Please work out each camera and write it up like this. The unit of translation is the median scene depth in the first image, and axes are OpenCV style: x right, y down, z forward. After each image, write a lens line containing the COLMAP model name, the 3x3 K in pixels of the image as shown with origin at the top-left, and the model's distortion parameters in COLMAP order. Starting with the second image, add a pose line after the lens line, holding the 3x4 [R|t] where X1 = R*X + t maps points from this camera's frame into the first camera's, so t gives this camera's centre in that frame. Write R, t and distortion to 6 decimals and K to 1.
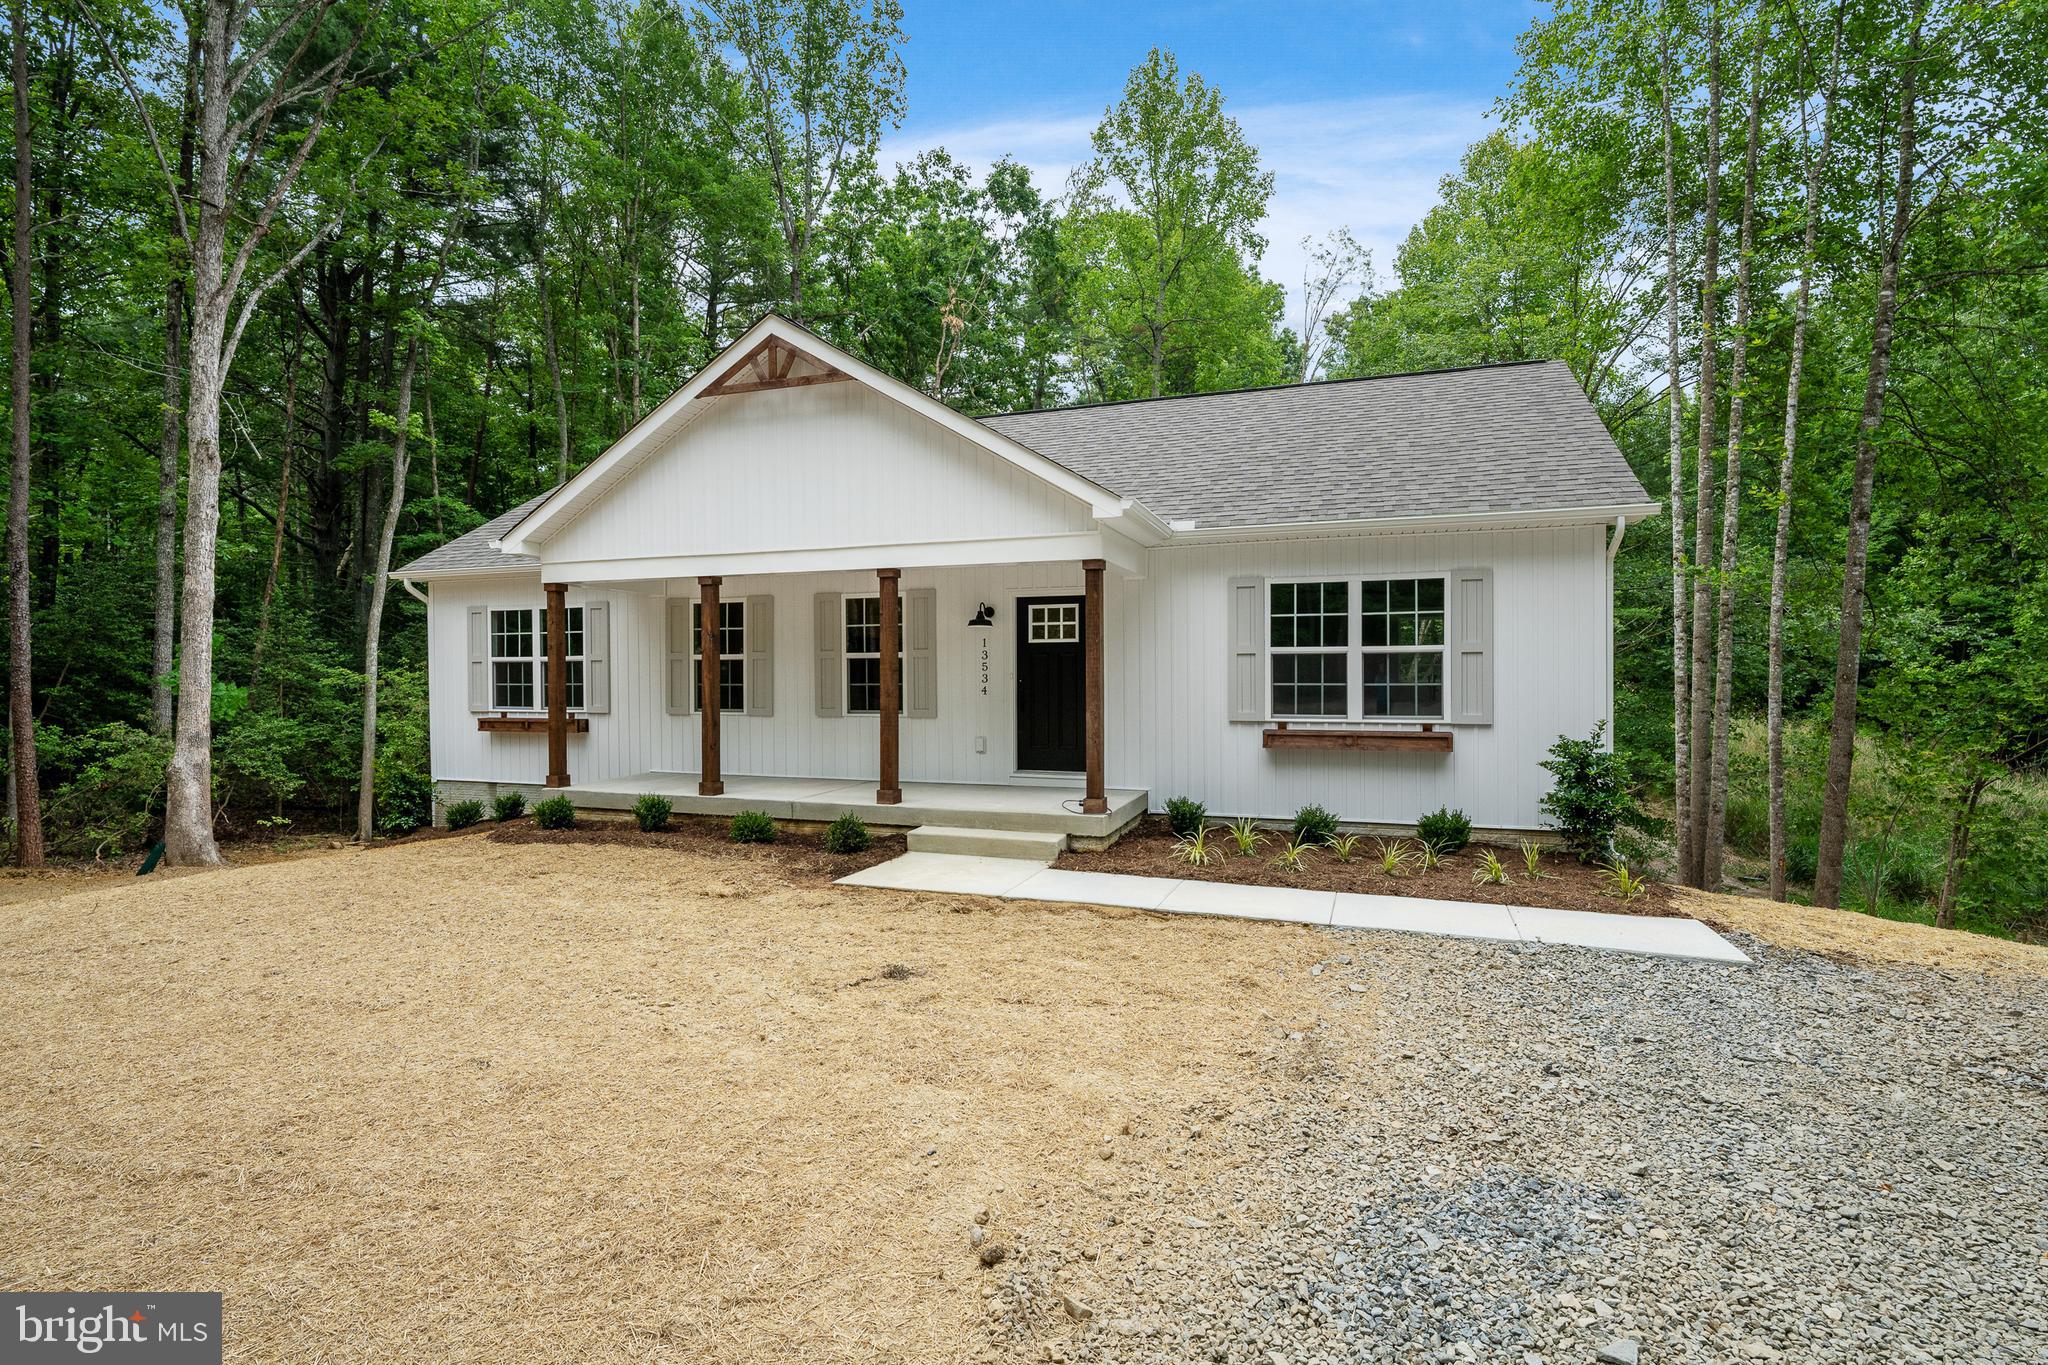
lens RADIAL K [[869.1, 0, 1024.9], [0, 869.1, 684.3], [0, 0, 1]] dist [-0.002684, -0.000010]
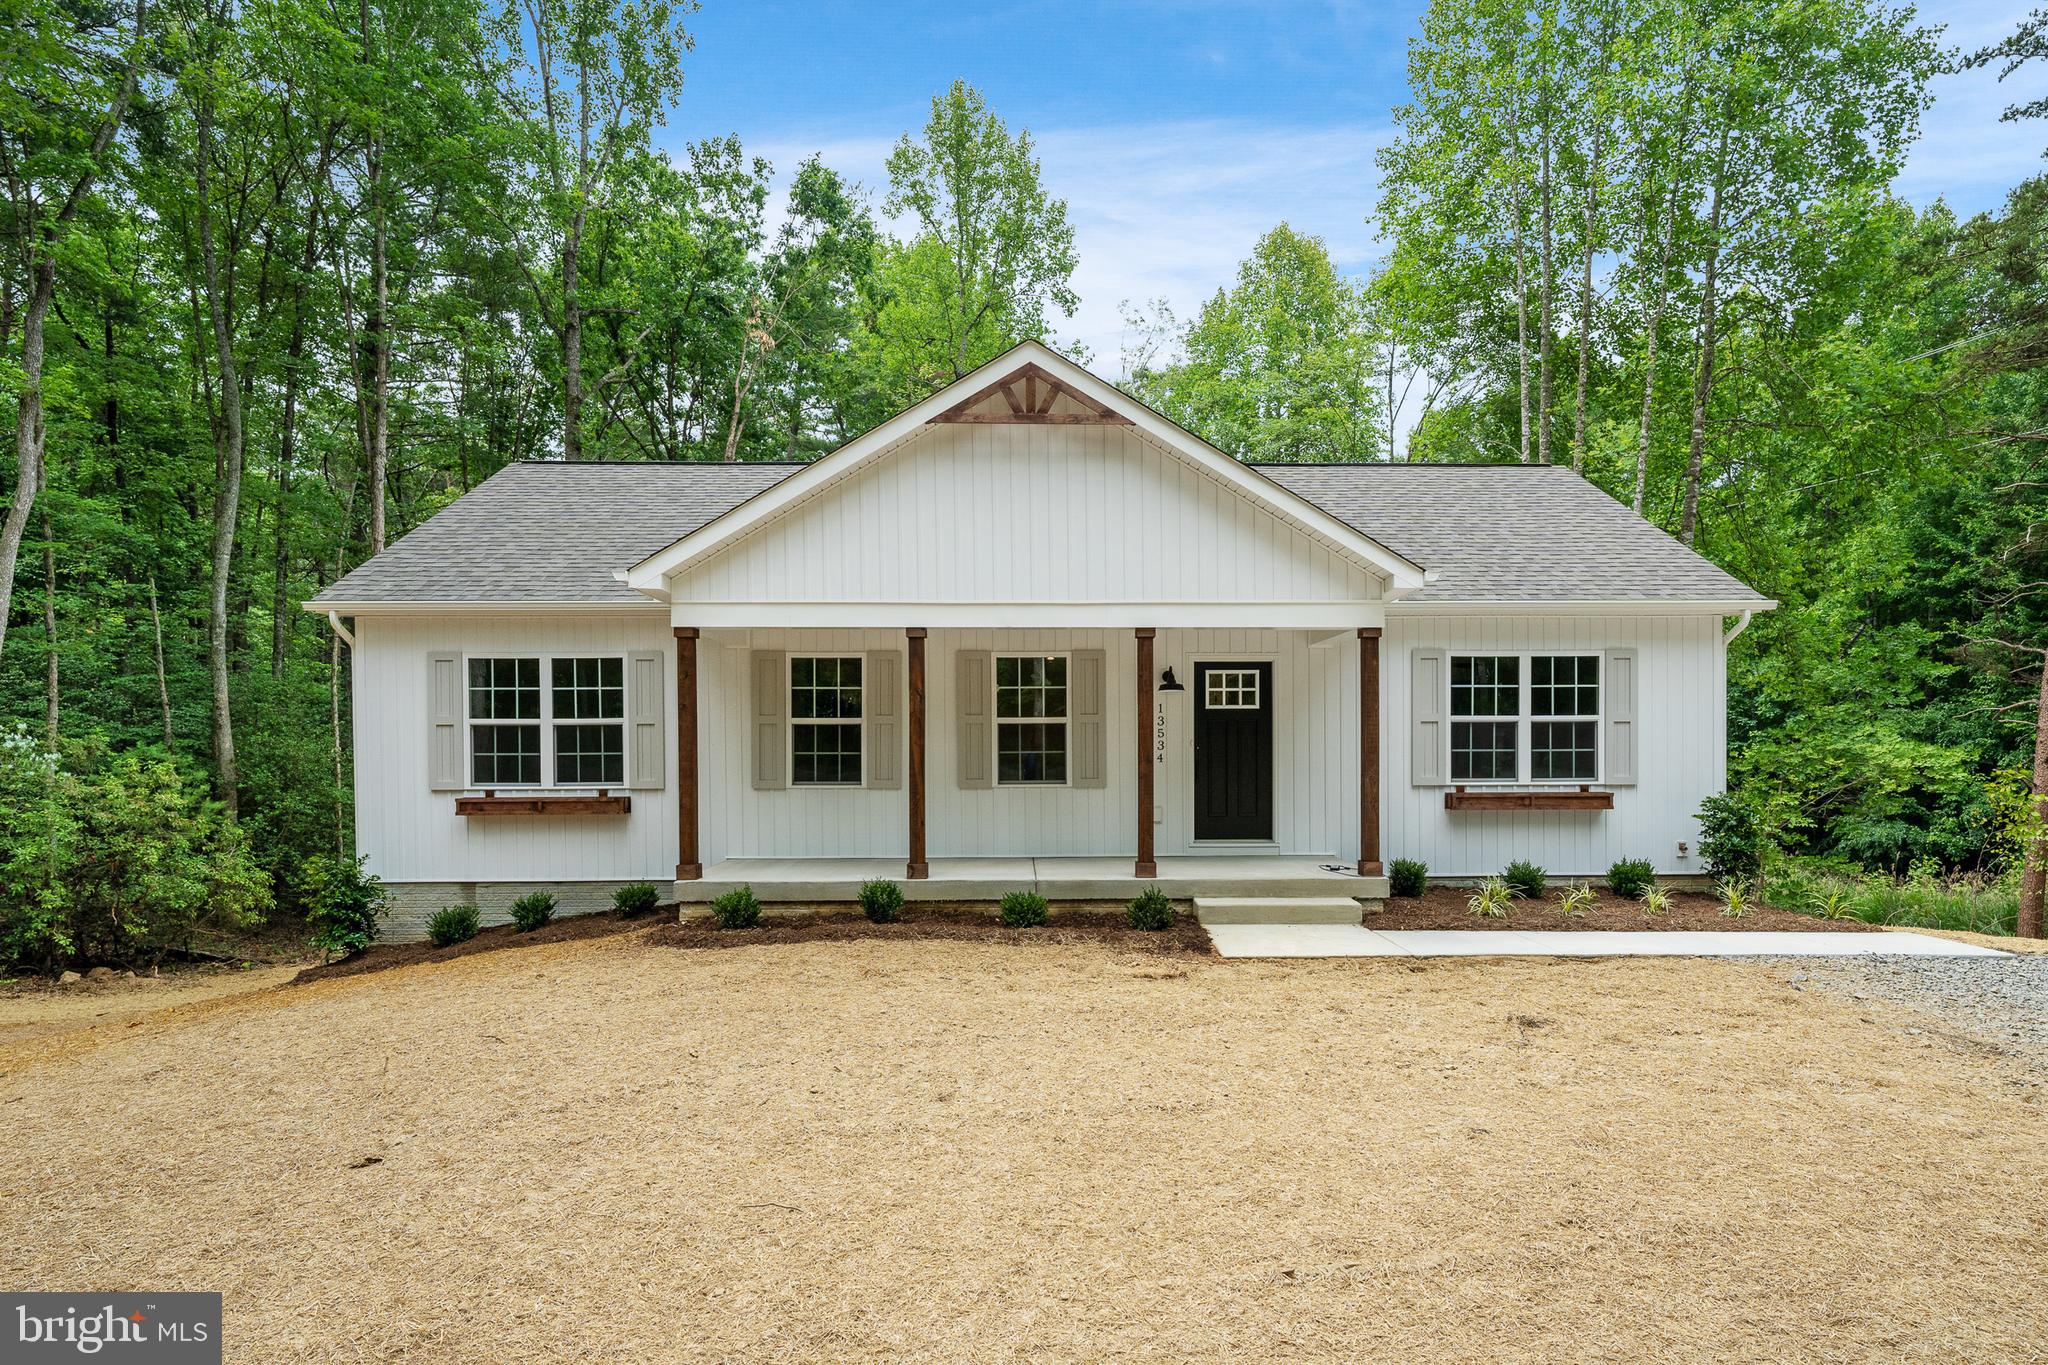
lens RADIAL K [[939.3, 0, 1025.0], [0, 939.3, 753.6], [0, 0, 1]] dist [-0.002043, -0.000739]
pose [[0.945553, -0.002108, 0.325462, -0.590158], [0.003978, 0.999979, -0.005079, 0.007675], [-0.325444, 0.006097, 0.945542, 0.078570]]
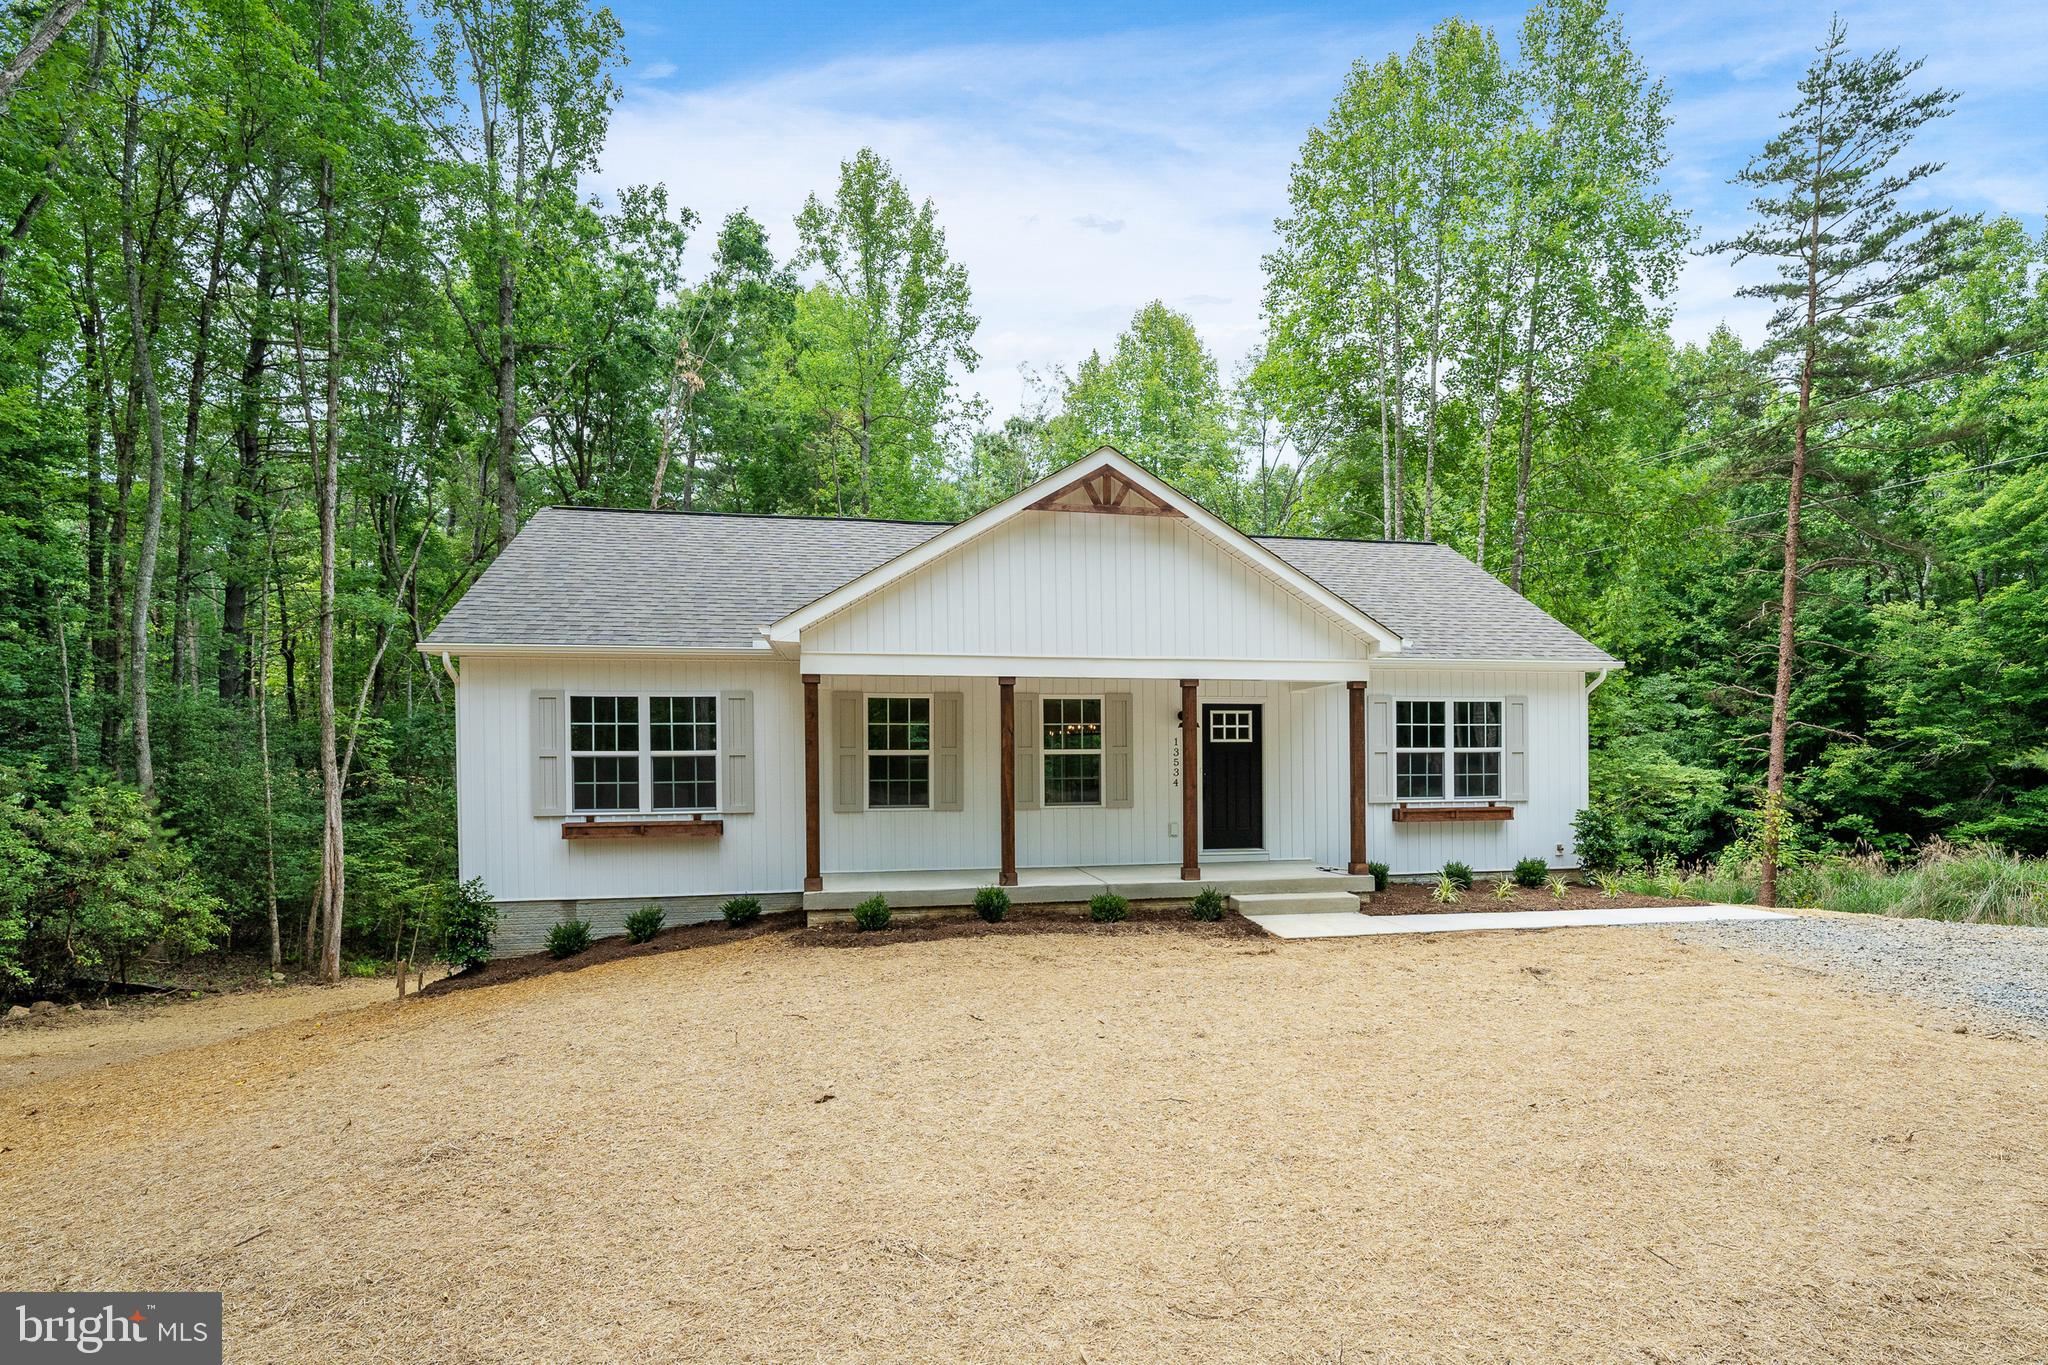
lens RADIAL K [[890.3, 0, 1025.0], [0, 890.3, 768.0], [0, 0, 1]] dist [-0.014003, -0.000649]
pose [[0.884480, -0.004455, 0.466557, -0.879662], [0.009560, 0.999918, -0.008576, -0.004785], [-0.466480, 0.012046, 0.884450, 0.044313]]
